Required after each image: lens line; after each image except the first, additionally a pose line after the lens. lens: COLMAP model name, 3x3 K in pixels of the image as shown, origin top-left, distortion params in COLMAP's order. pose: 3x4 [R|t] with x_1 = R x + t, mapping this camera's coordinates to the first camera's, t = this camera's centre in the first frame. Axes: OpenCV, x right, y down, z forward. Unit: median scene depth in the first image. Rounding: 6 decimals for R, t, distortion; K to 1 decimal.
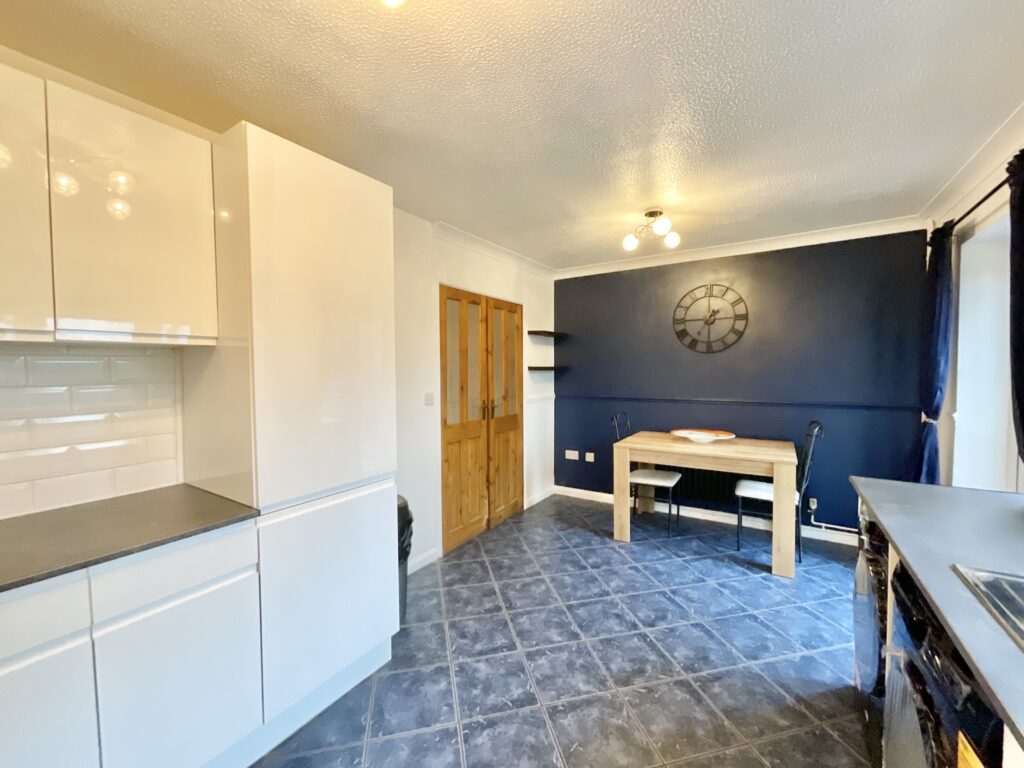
lens RADIAL K [[416.9, 0, 511.2], [0, 416.9, 383.4], [0, 0, 1]] dist [-0.017459, 0.015468]
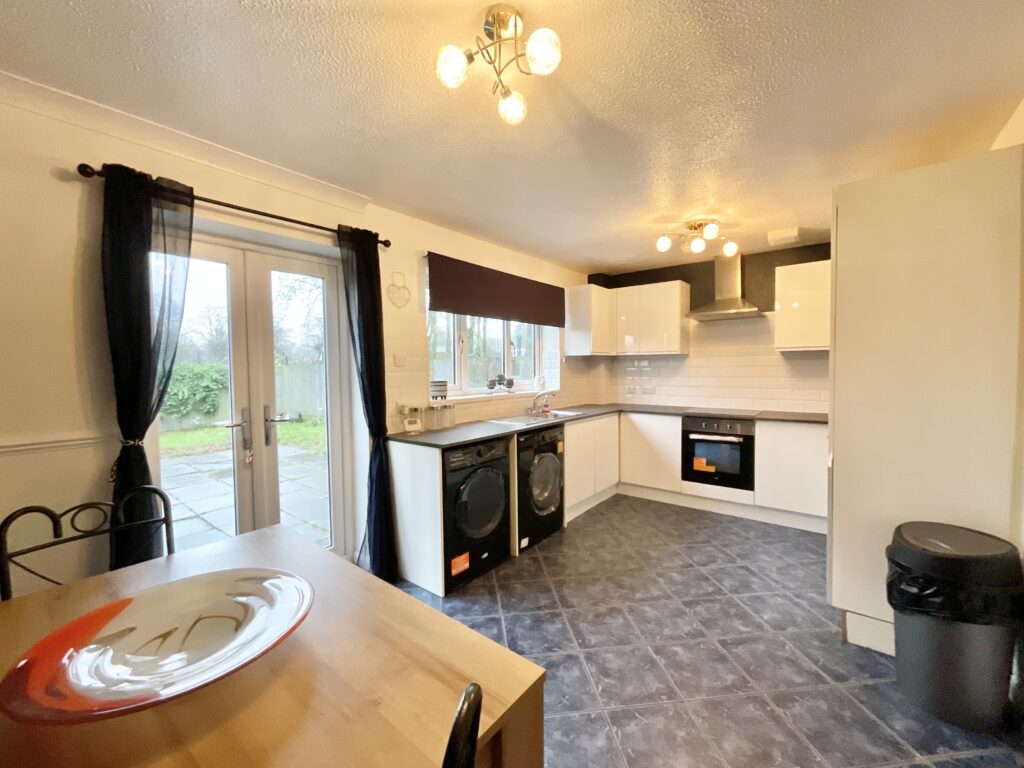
lens RADIAL K [[416.9, 0, 511.2], [0, 416.9, 383.4], [0, 0, 1]] dist [-0.017459, 0.015468]
pose [[-0.993159, 0.013654, 0.115965, 0.387764], [0.022382, 0.996985, 0.074300, -0.062331], [-0.114601, 0.076387, -0.990470, 2.030482]]
